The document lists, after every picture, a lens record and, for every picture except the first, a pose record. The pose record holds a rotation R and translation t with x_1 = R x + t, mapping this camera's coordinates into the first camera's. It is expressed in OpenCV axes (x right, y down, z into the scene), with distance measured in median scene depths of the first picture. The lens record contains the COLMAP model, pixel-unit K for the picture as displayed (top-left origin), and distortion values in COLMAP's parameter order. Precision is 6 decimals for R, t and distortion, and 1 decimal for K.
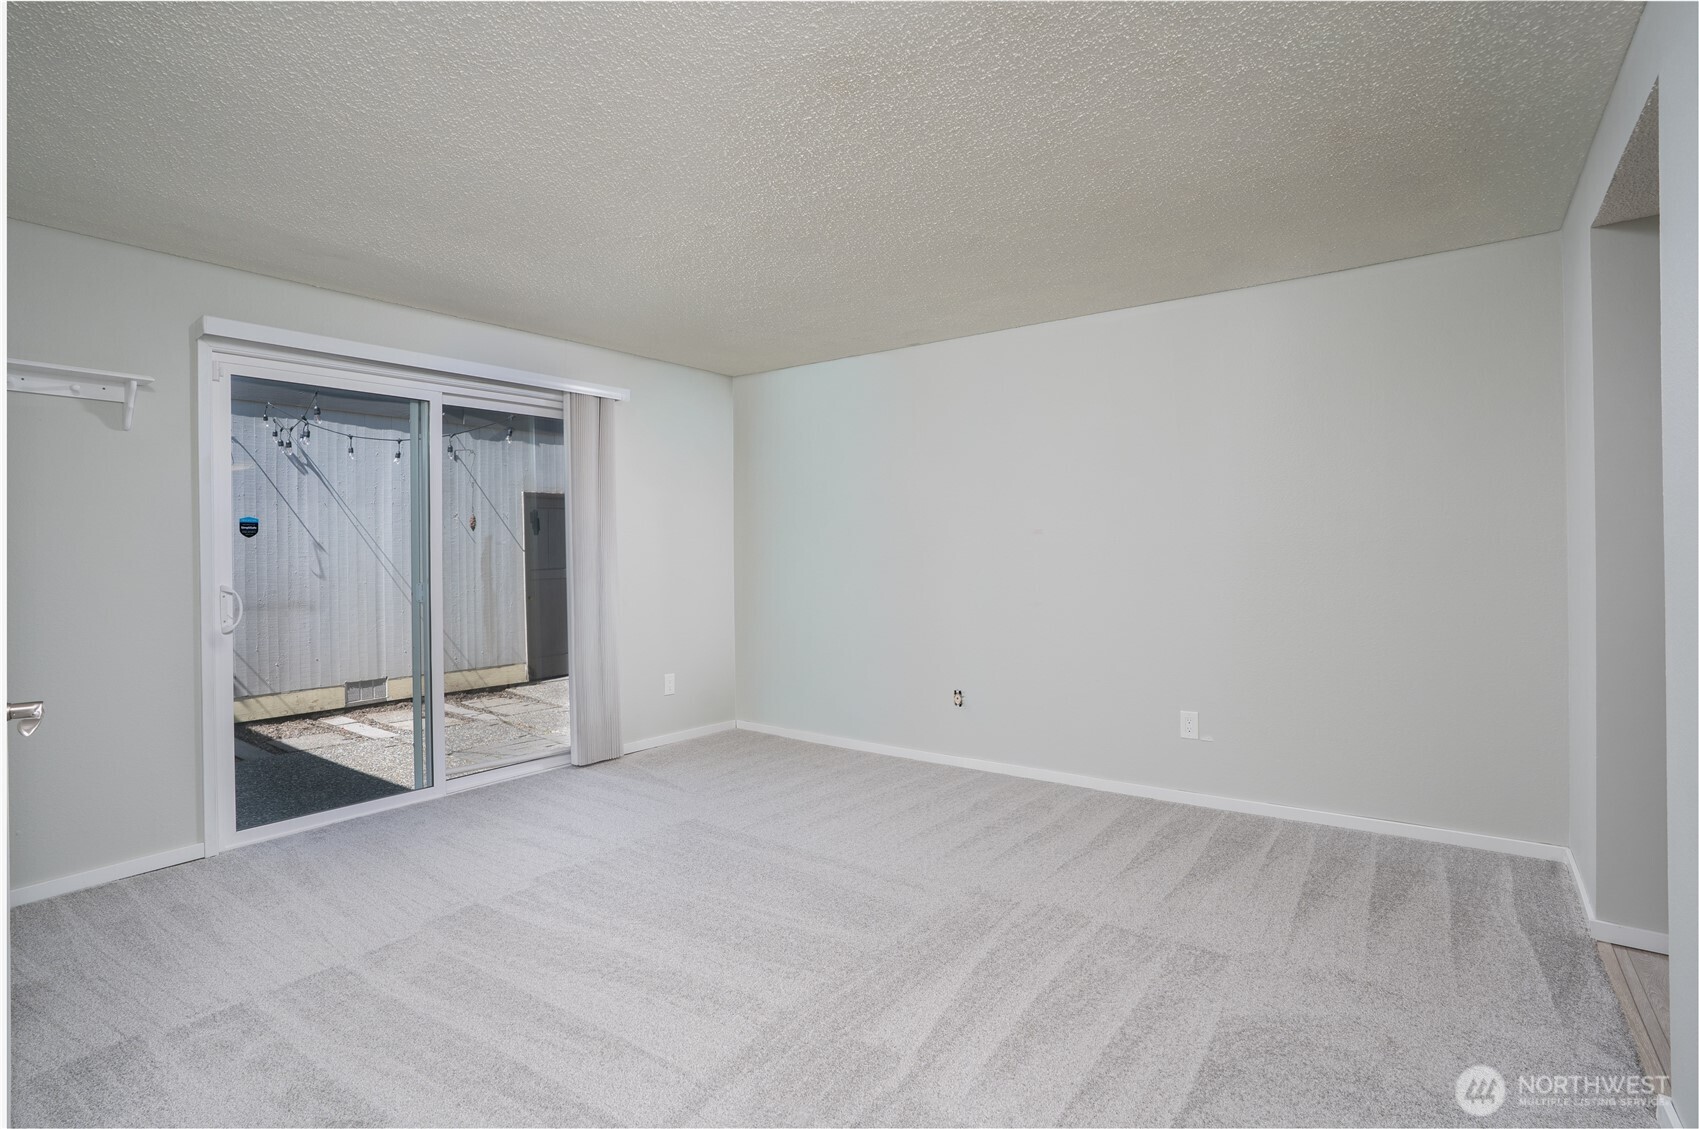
lens RADIAL K [[838.9, 0, 848.0], [0, 838.9, 560.3], [0, 0, 1]] dist [-0.004413, -0.000645]
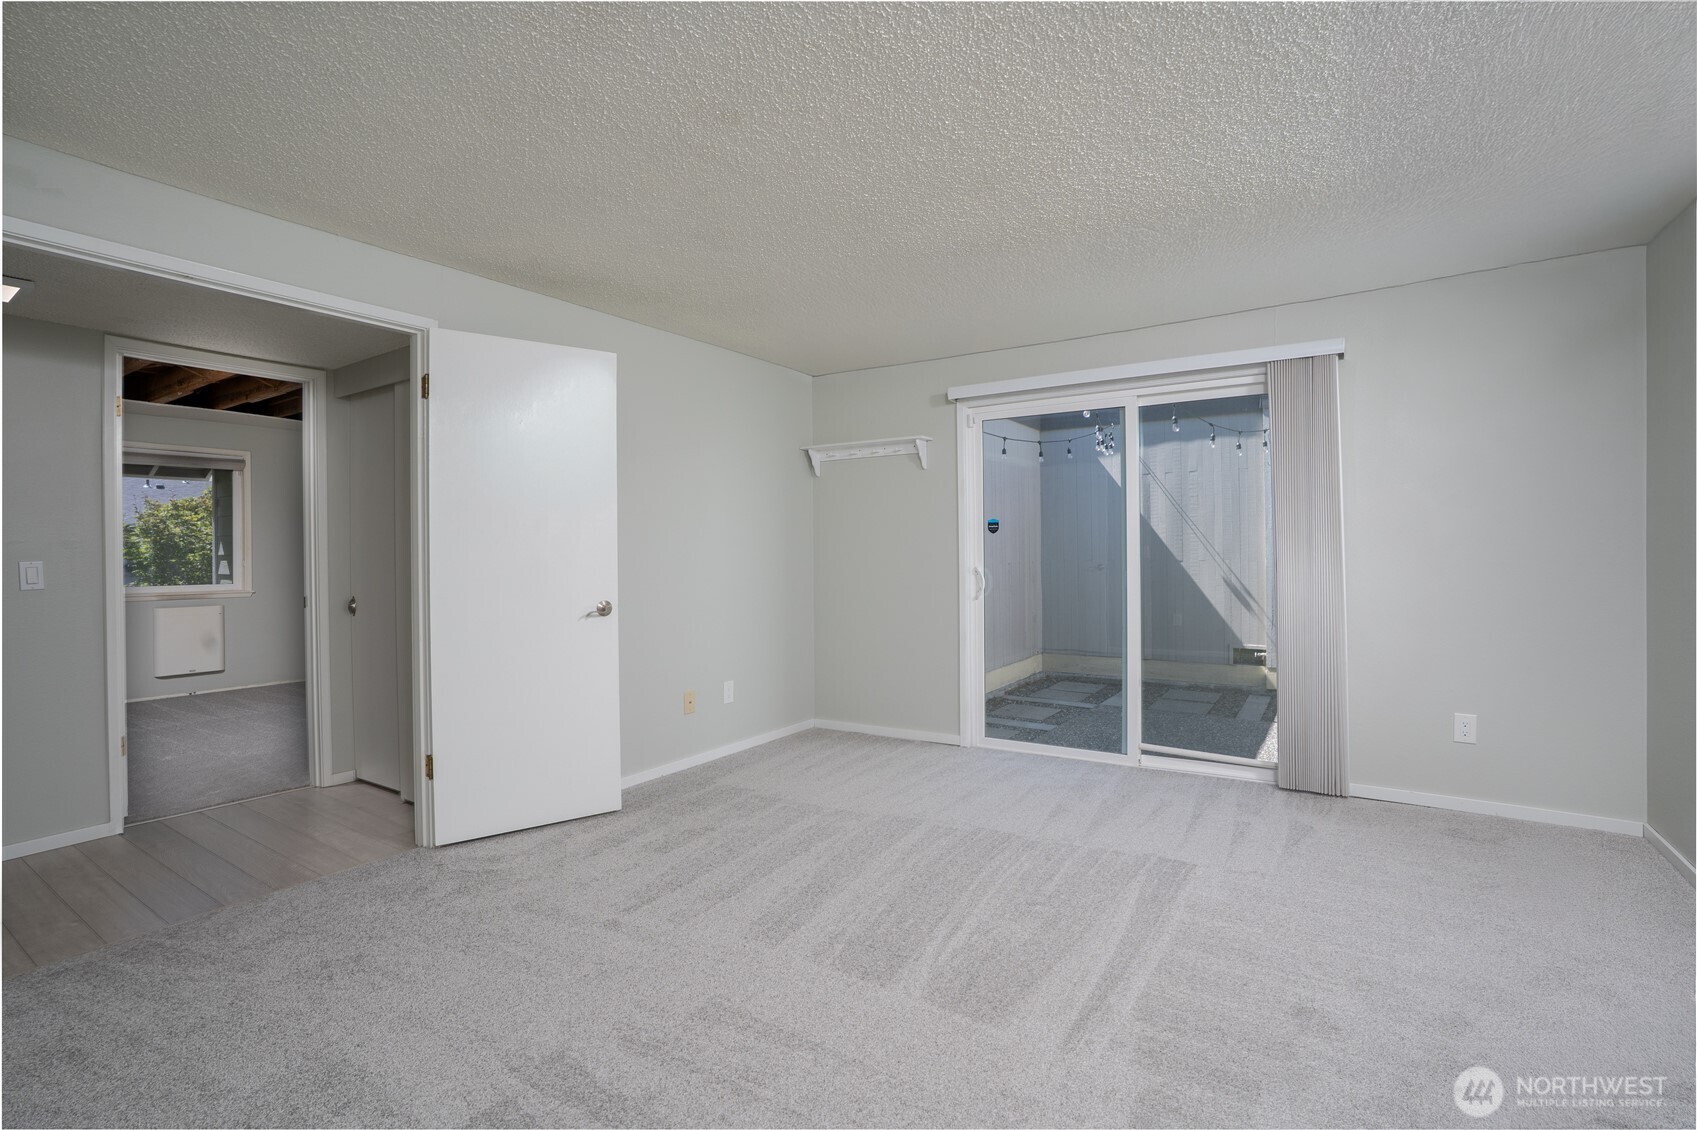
lens RADIAL K [[784.3, 0, 848.3], [0, 784.3, 557.4], [0, 0, 1]] dist [-0.058930, 0.011309]
pose [[0.060441, 0.012290, -0.998096, 0.512525], [-0.006386, 0.999908, 0.011925, -0.000827], [0.998151, 0.005653, 0.060514, 0.575974]]
